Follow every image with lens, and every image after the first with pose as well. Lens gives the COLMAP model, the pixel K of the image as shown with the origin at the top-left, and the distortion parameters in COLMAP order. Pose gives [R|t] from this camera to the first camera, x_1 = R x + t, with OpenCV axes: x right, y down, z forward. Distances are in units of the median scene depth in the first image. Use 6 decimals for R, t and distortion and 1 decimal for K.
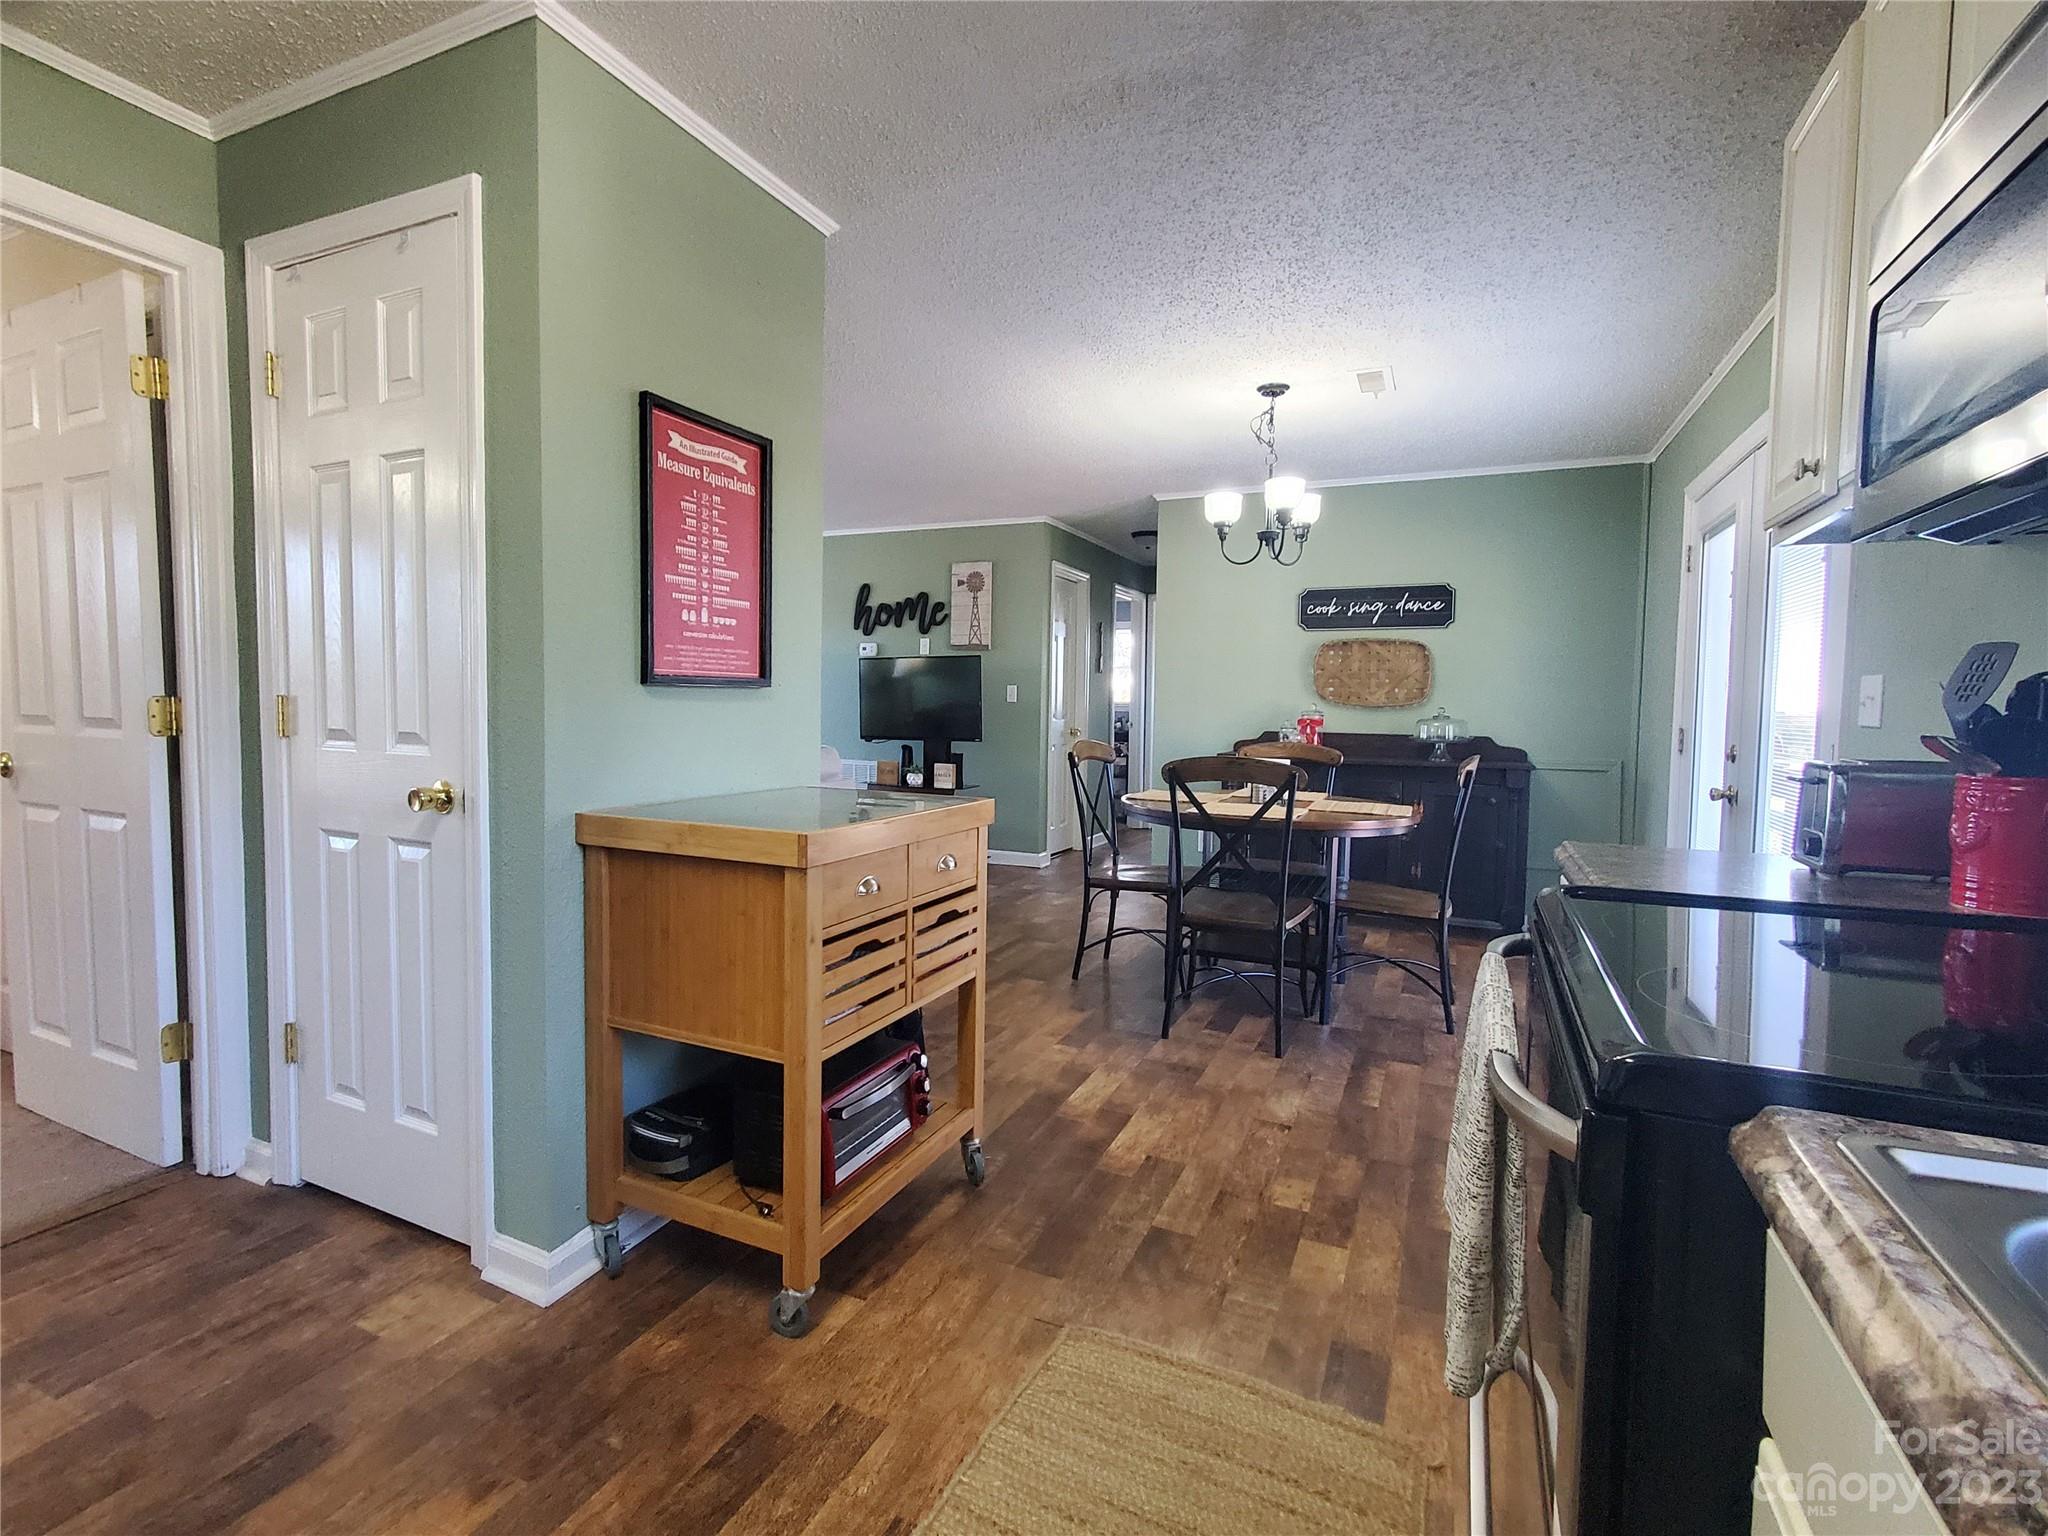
lens RADIAL K [[808.8, 0, 1020.5], [0, 808.8, 751.3], [0, 0, 1]] dist [-0.000815, -0.000106]
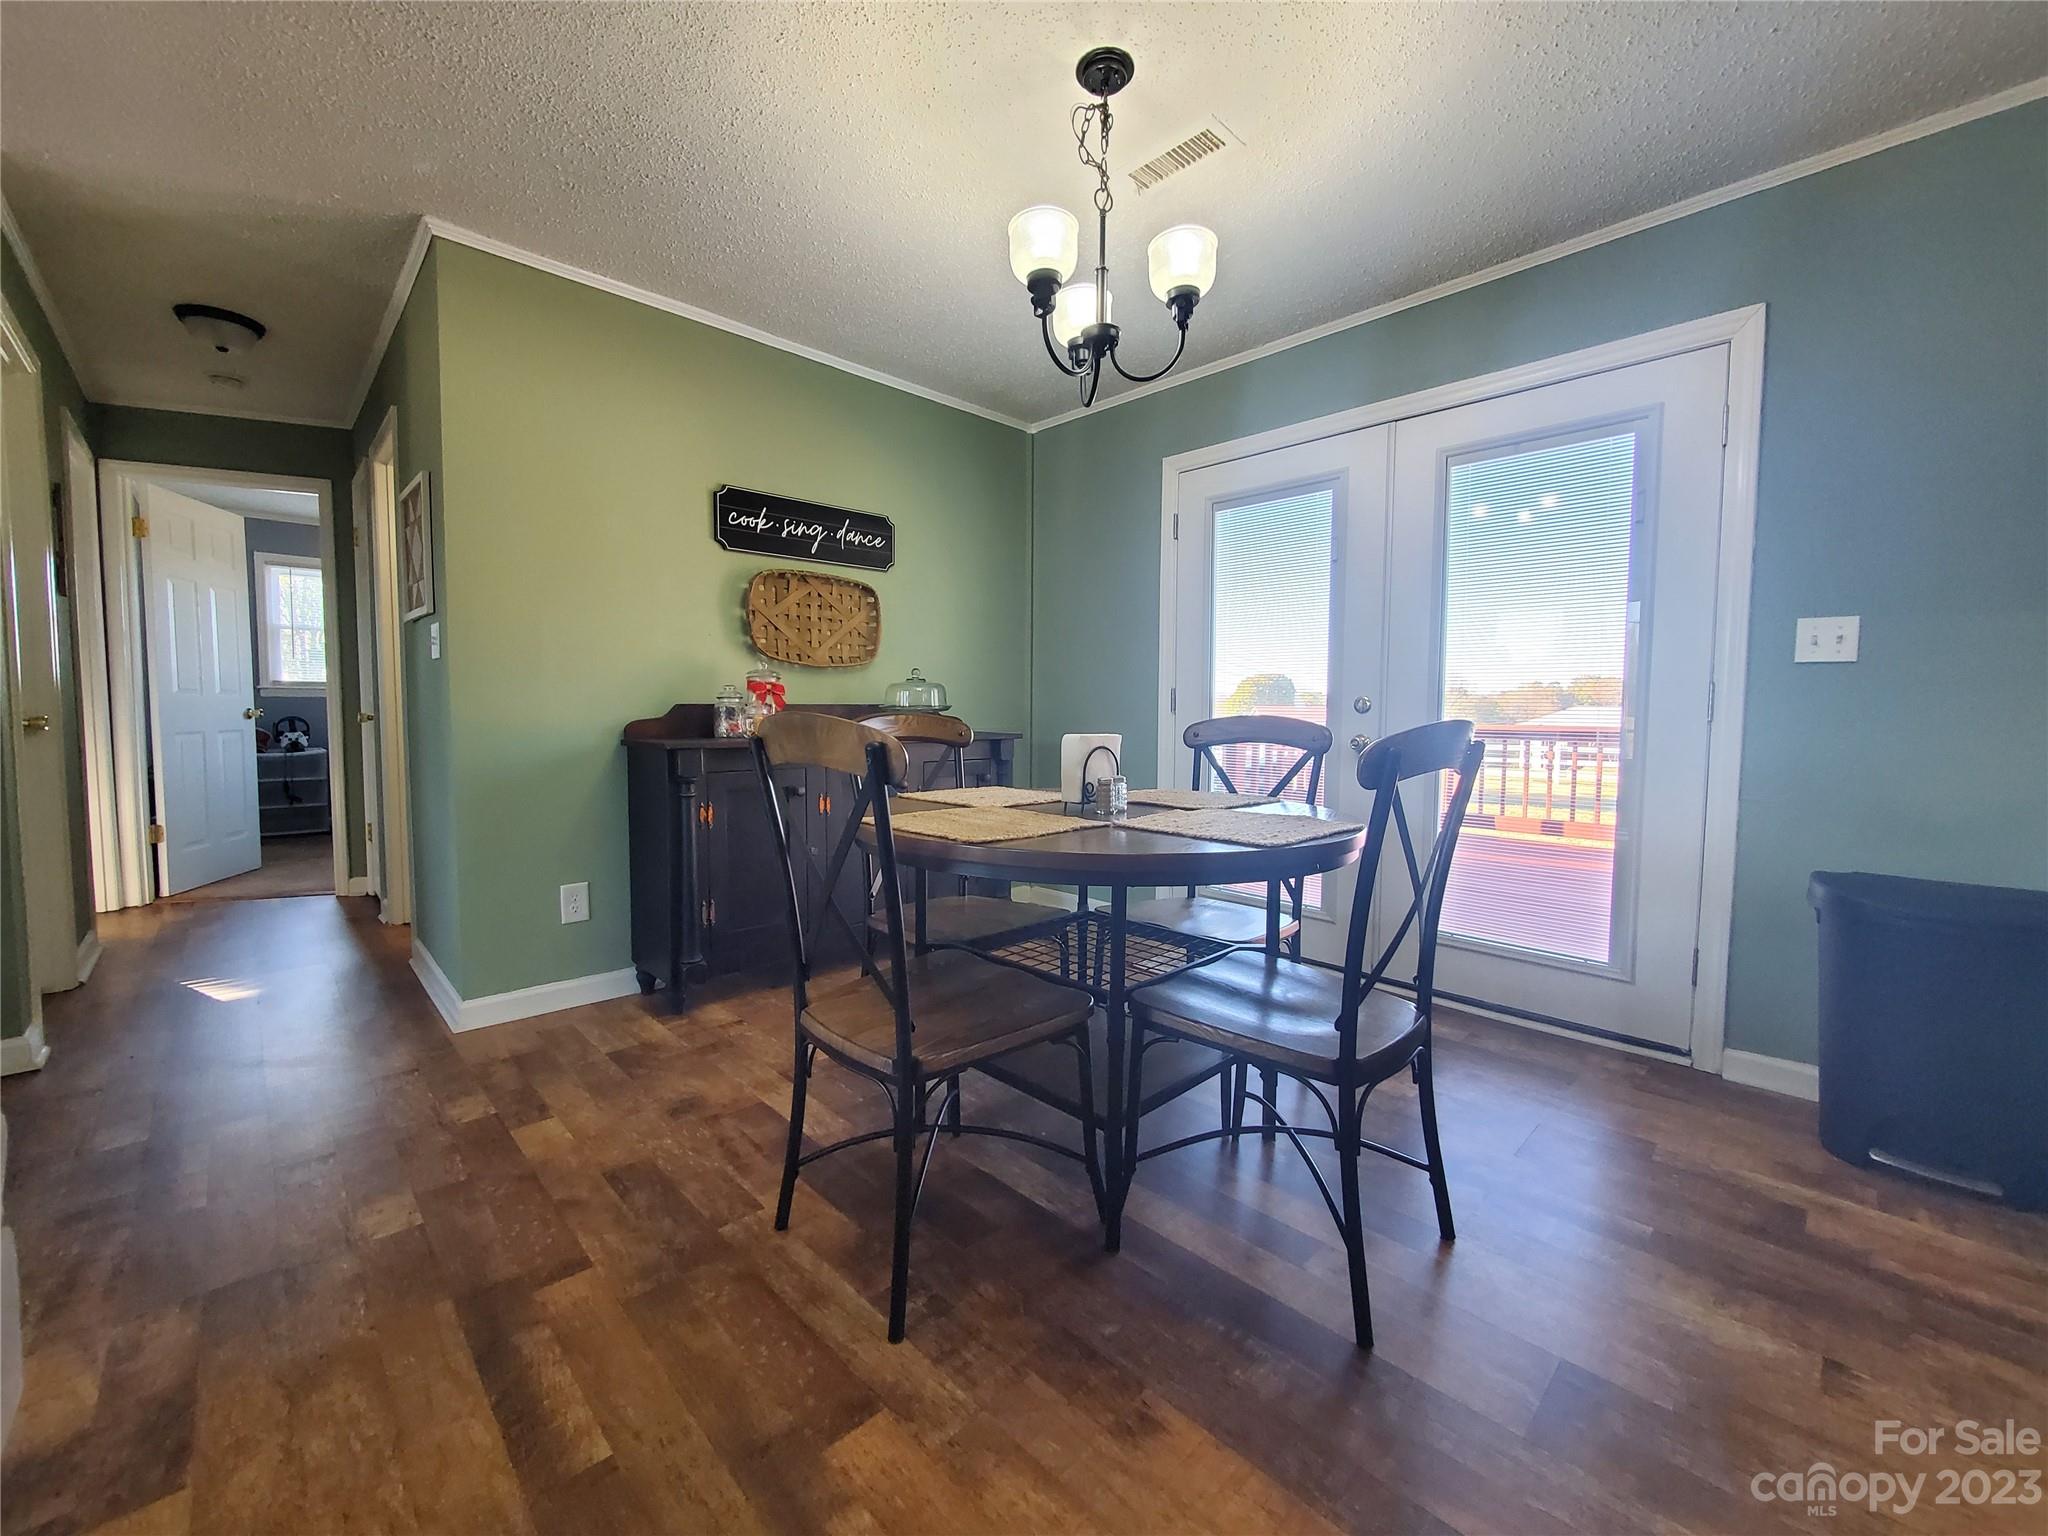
lens RADIAL K [[808.8, 0, 1020.5], [0, 808.8, 751.3], [0, 0, 1]] dist [-0.000815, -0.000106]
pose [[0.413081, -0.065674, 0.908323, -0.160858], [0.052269, 0.997462, 0.048349, -0.005669], [-0.909193, 0.027505, 0.415465, 0.536962]]
